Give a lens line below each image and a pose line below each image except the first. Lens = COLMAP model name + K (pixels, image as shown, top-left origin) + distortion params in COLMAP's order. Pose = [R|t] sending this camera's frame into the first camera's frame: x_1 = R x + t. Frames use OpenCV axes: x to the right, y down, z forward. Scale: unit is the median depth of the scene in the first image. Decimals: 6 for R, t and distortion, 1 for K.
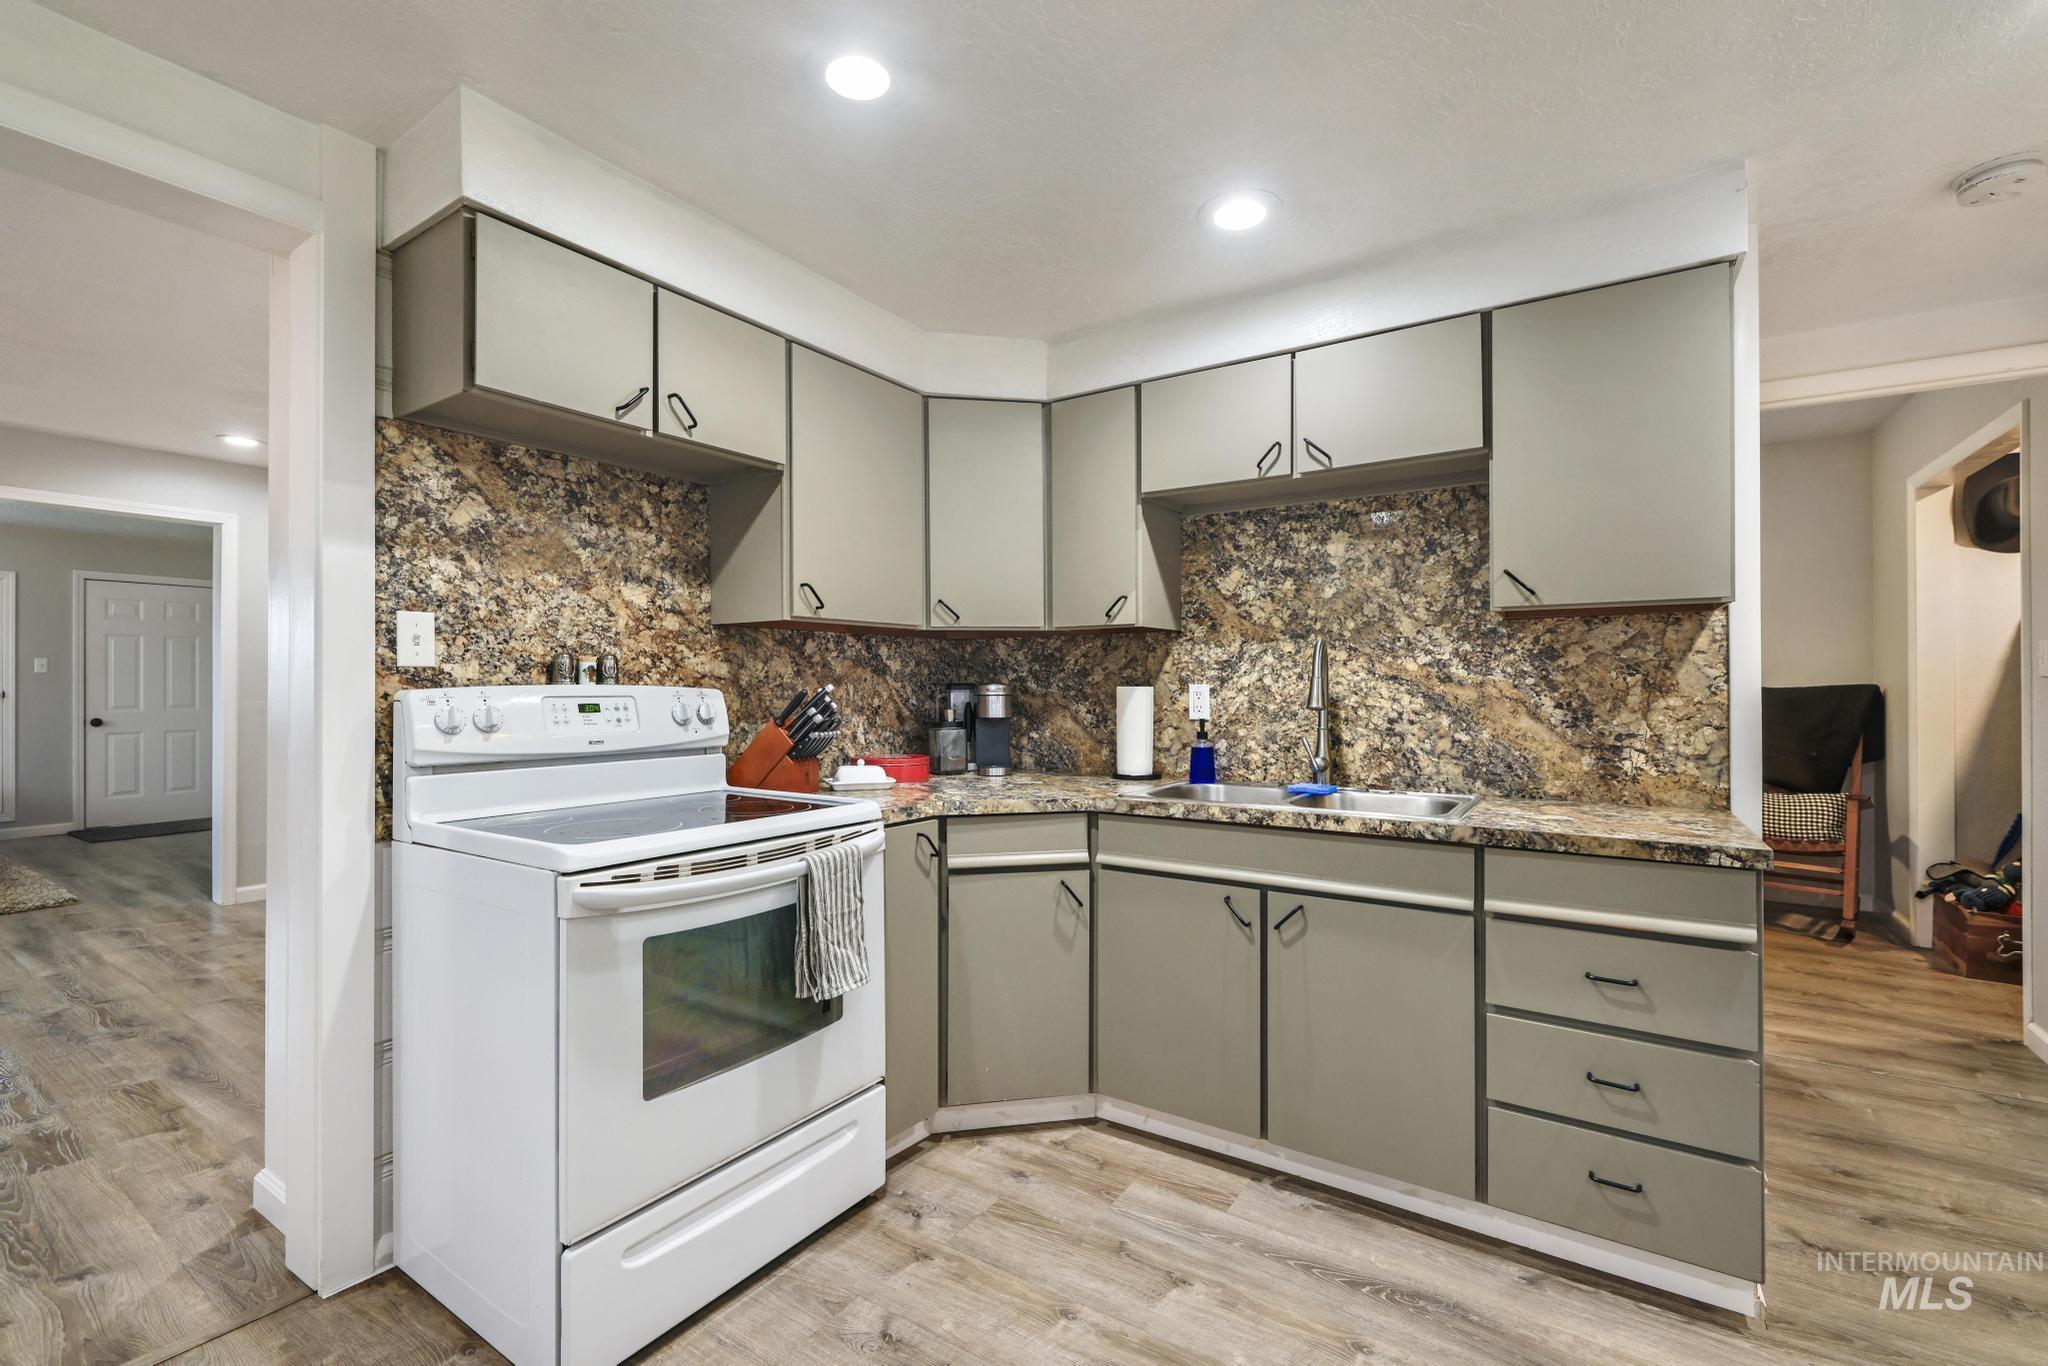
lens RADIAL K [[879.3, 0, 1012.8], [0, 879.3, 680.8], [0, 0, 1]] dist [-0.001179, -0.000086]
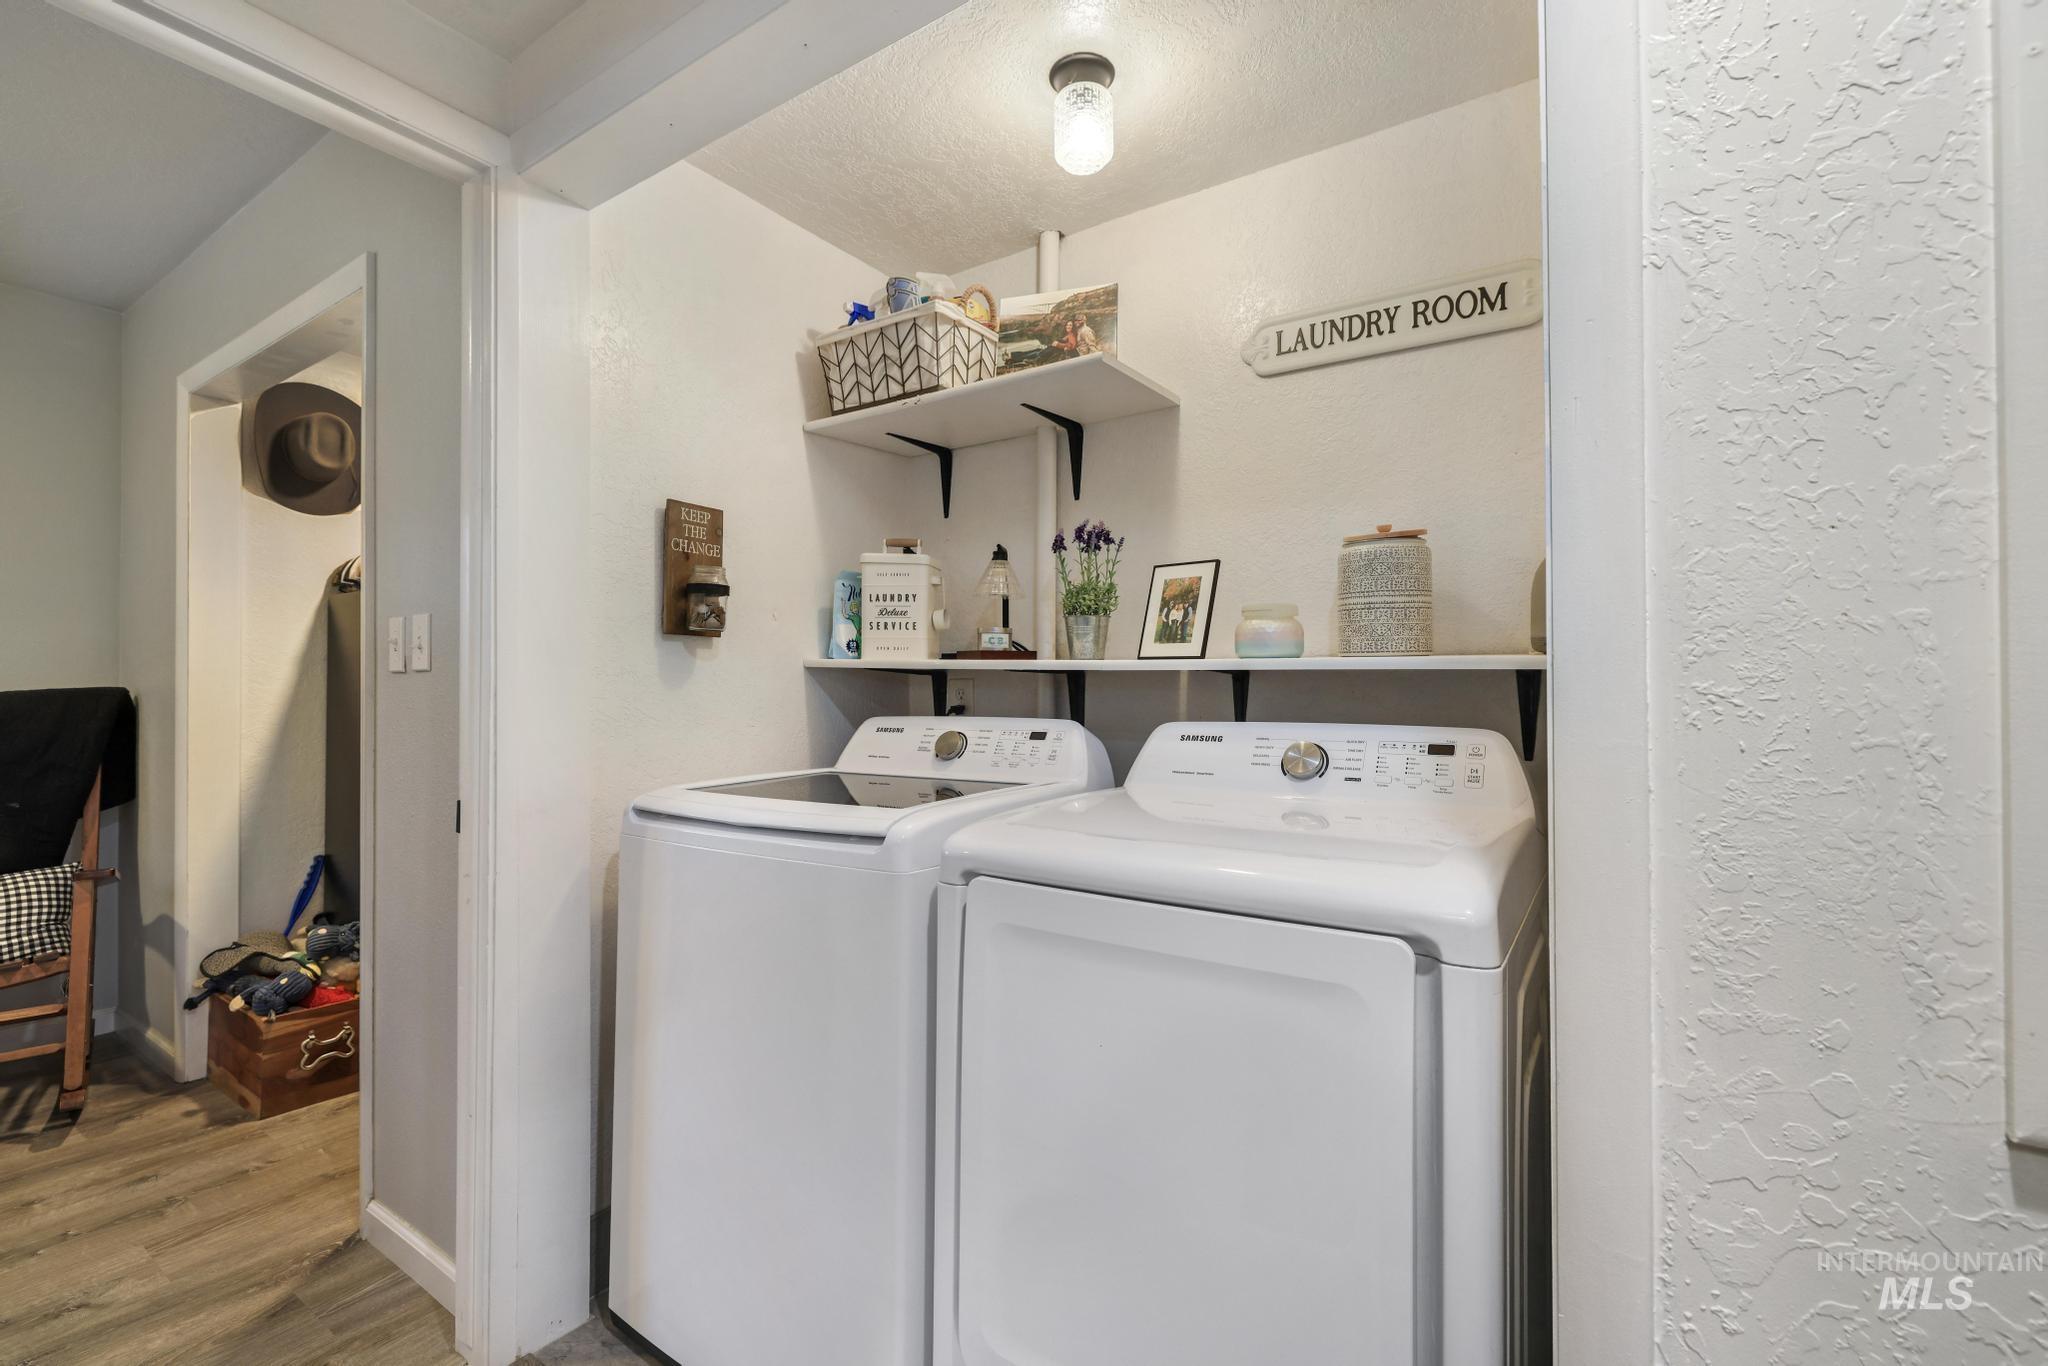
lens RADIAL K [[871.3, 0, 1029.2], [0, 871.3, 681.3], [0, 0, 1]] dist [-0.000874, -0.000218]
pose [[-0.017929, 0.010316, 0.999786, 0.607636], [-0.001411, 0.999946, -0.010343, 0.009758], [-0.999838, -0.001596, -0.017914, 0.635180]]
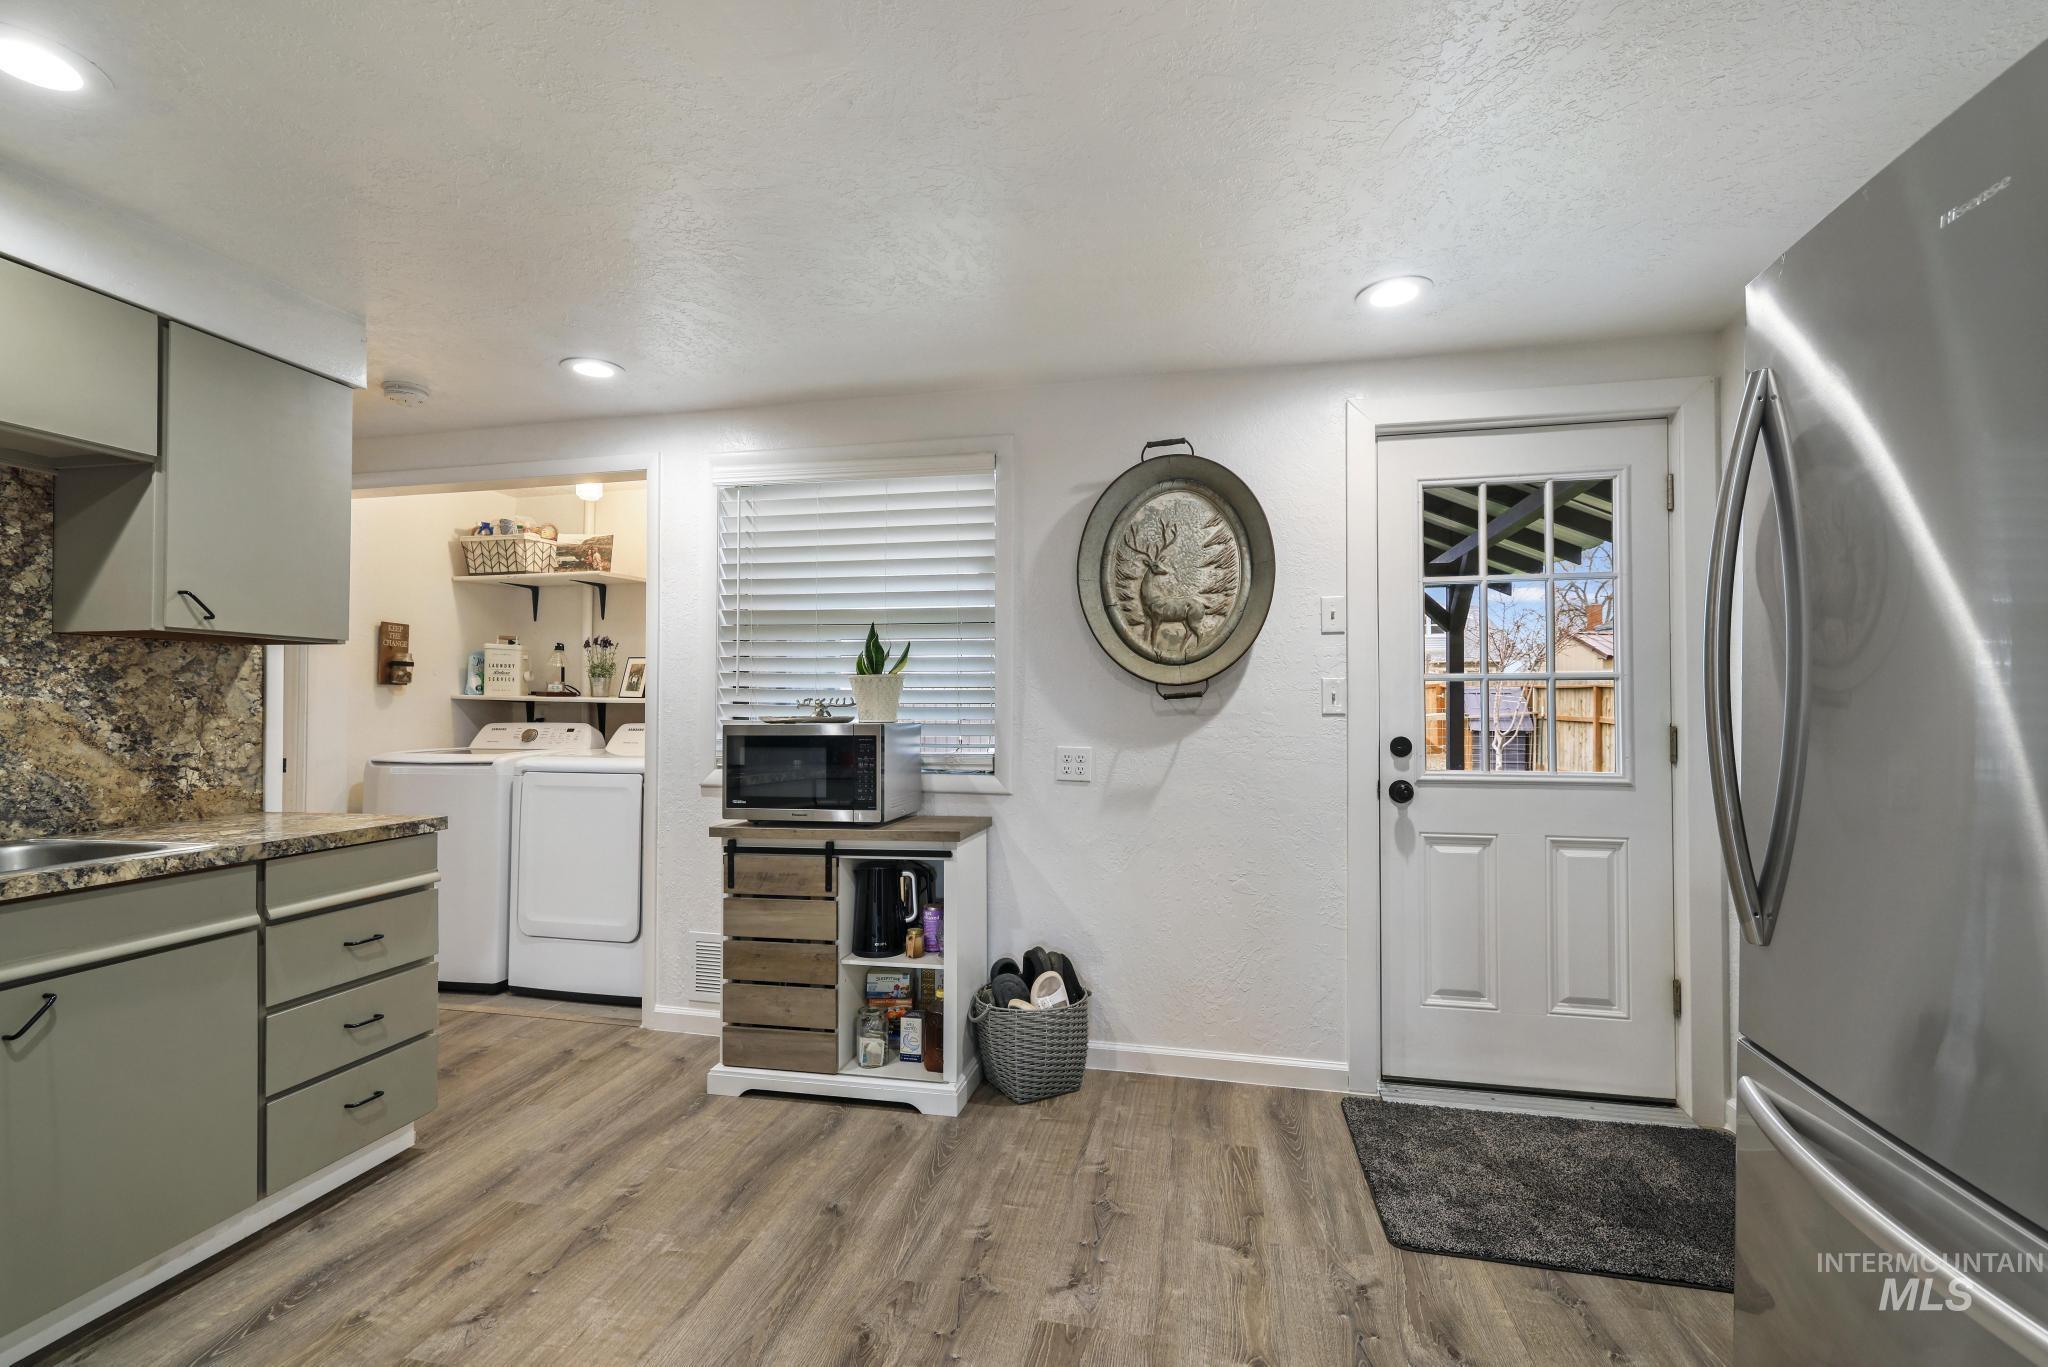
lens RADIAL K [[870.9, 0, 1020.8], [0, 870.9, 692.4], [0, 0, 1]] dist [-0.002641, 0.000002]
pose [[-0.371144, 0.015728, 0.928442, -0.601996], [-0.003891, 0.999821, -0.018492, 0.001879], [-0.928567, -0.010476, -0.371017, 0.423931]]
